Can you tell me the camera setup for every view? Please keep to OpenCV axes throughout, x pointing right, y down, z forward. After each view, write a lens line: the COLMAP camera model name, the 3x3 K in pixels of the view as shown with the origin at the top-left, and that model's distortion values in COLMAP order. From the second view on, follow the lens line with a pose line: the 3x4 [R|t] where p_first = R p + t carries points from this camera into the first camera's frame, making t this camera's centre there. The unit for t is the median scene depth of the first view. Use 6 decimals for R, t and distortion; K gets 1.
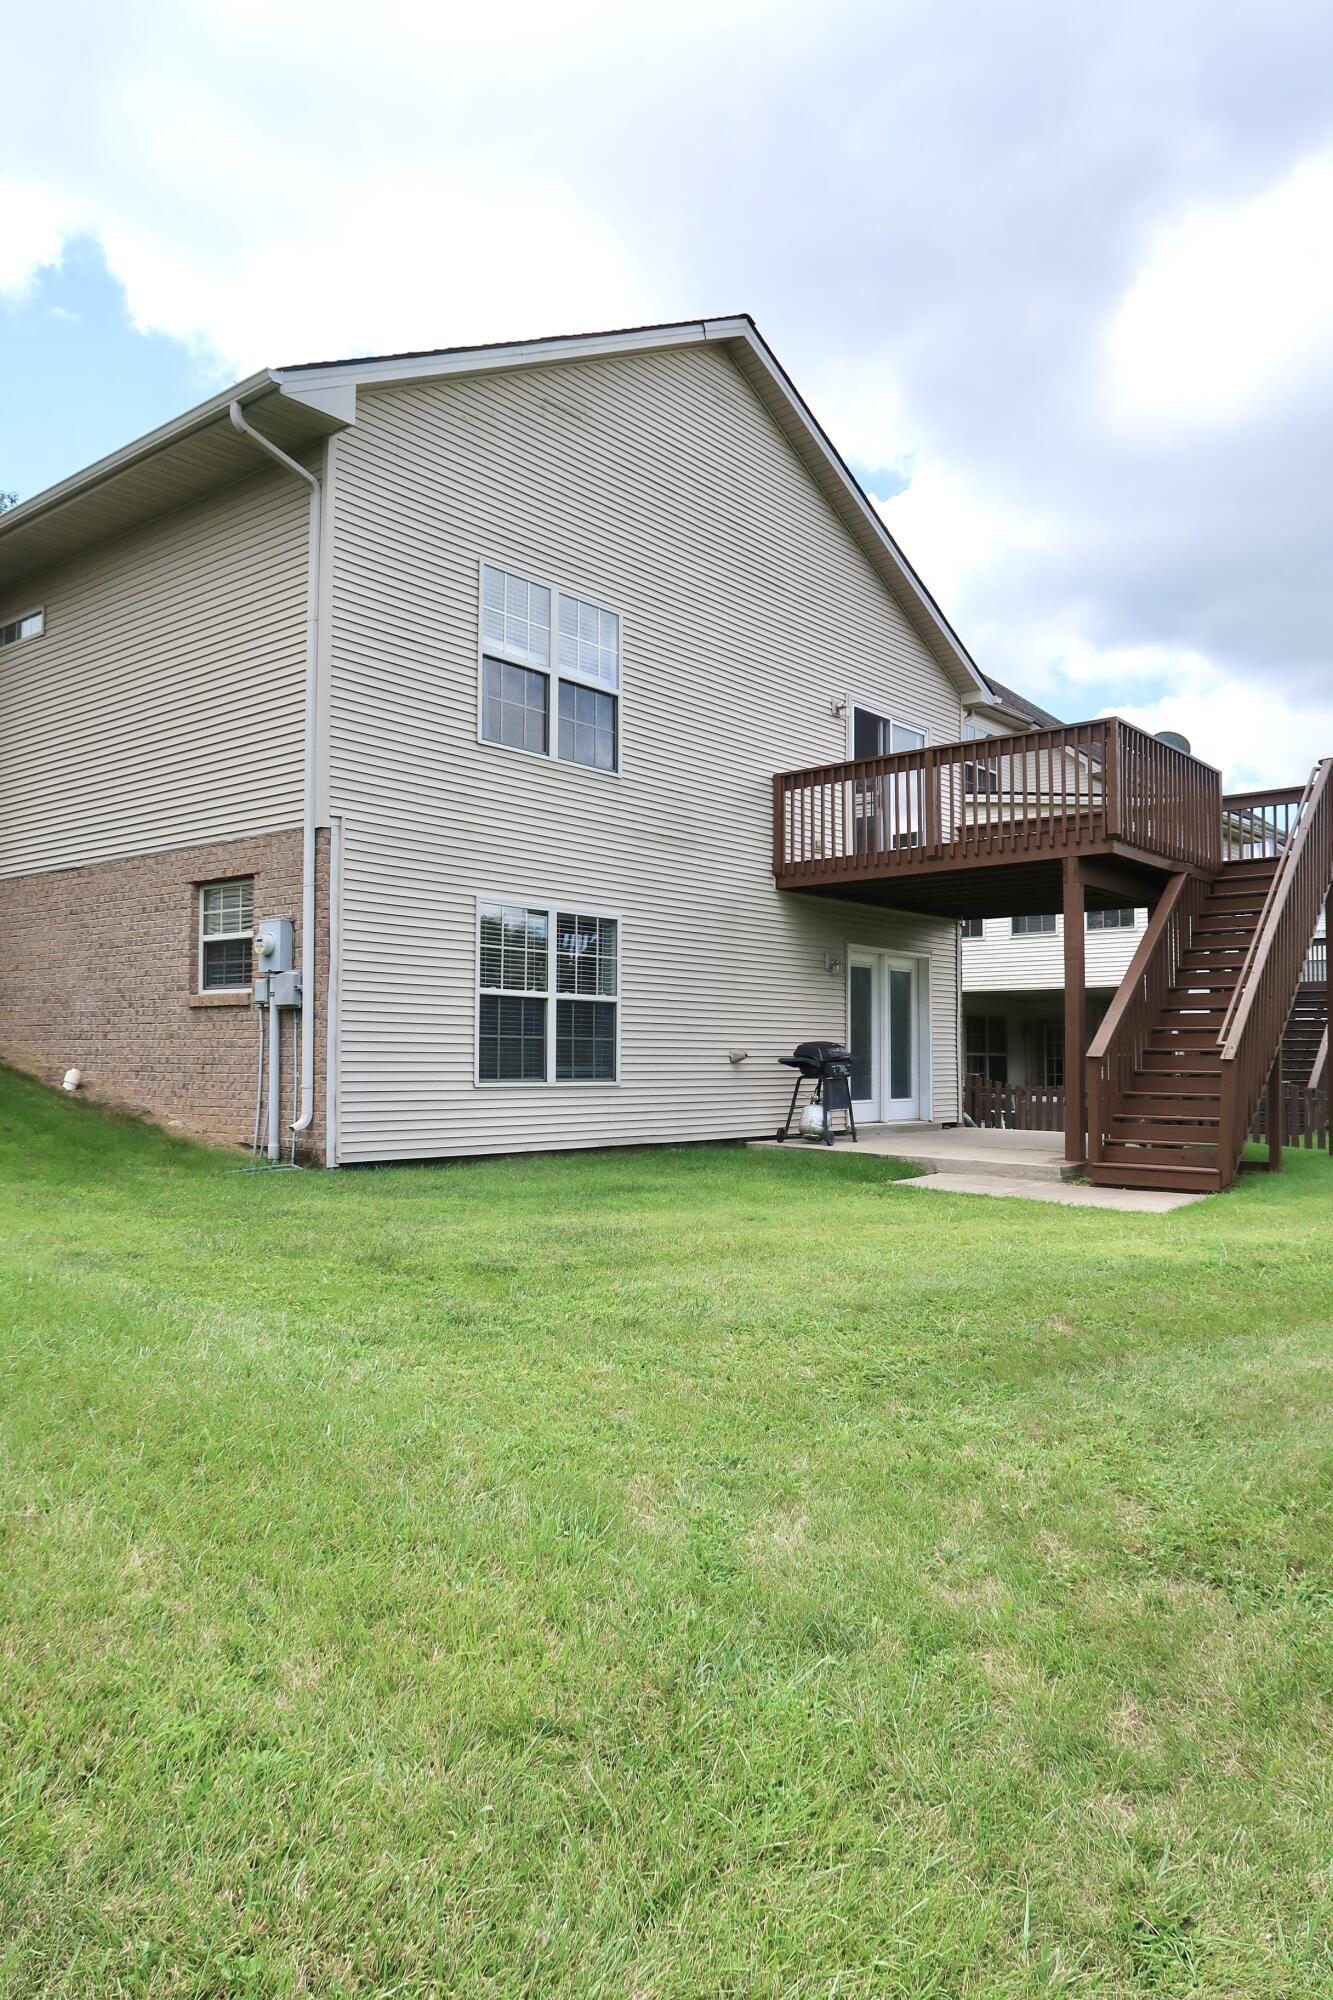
lens RADIAL K [[1380.1, 0, 666.5], [0, 1380.1, 1000.0], [0, 0, 1]] dist [0.000288, -0.000611]
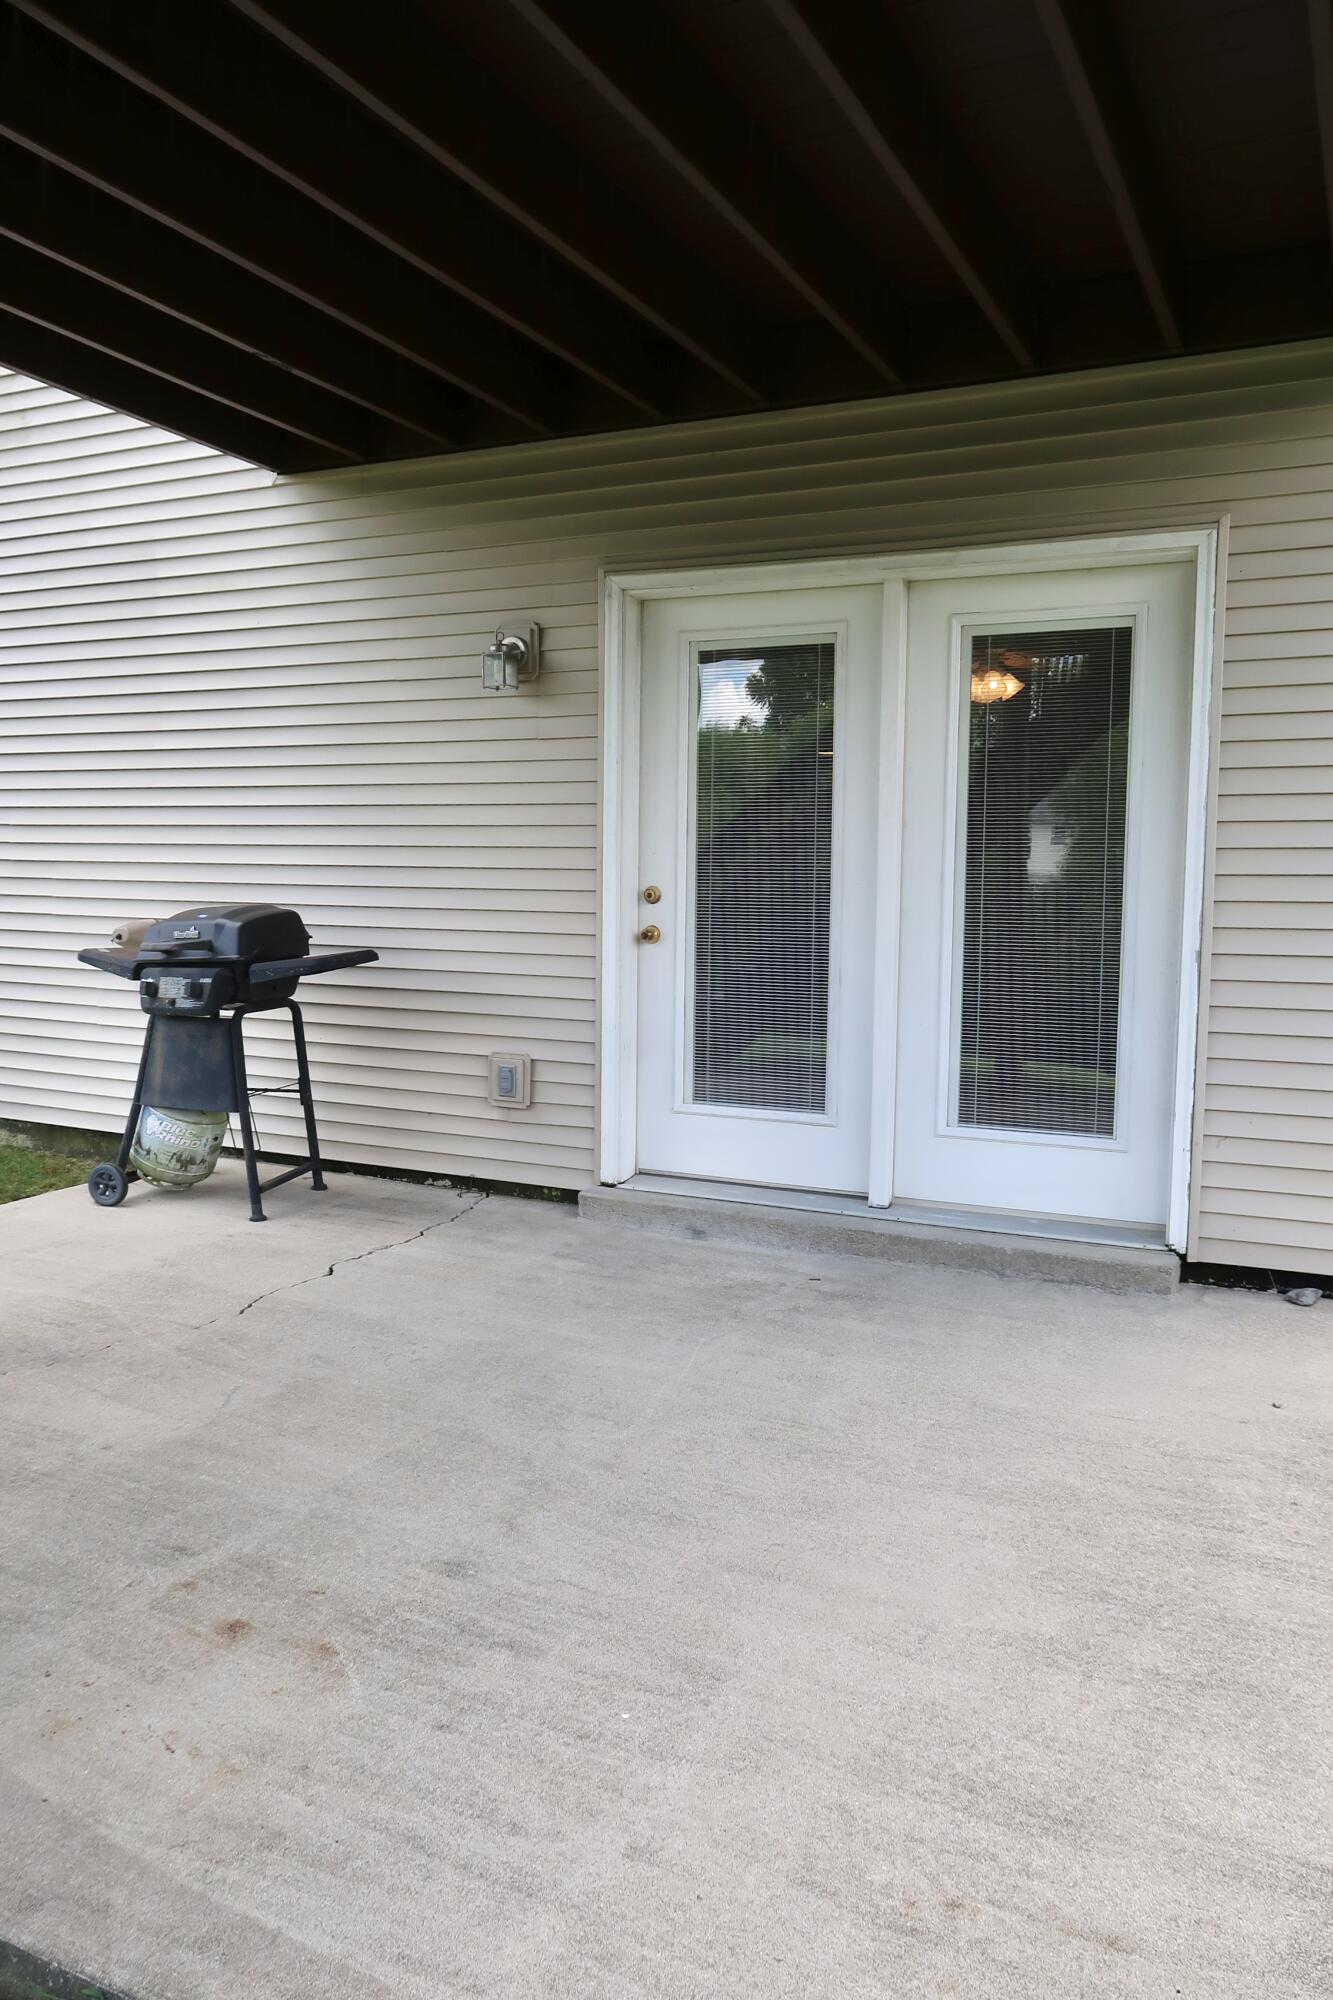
lens RADIAL K [[1380.1, 0, 666.5], [0, 1380.1, 1000.0], [0, 0, 1]] dist [0.000288, -0.000611]
pose [[0.254732, 0.086842, -0.963104, 0.404714], [0.031658, 0.994677, 0.098062, 0.018967], [0.966493, -0.055470, 0.250627, 0.890651]]
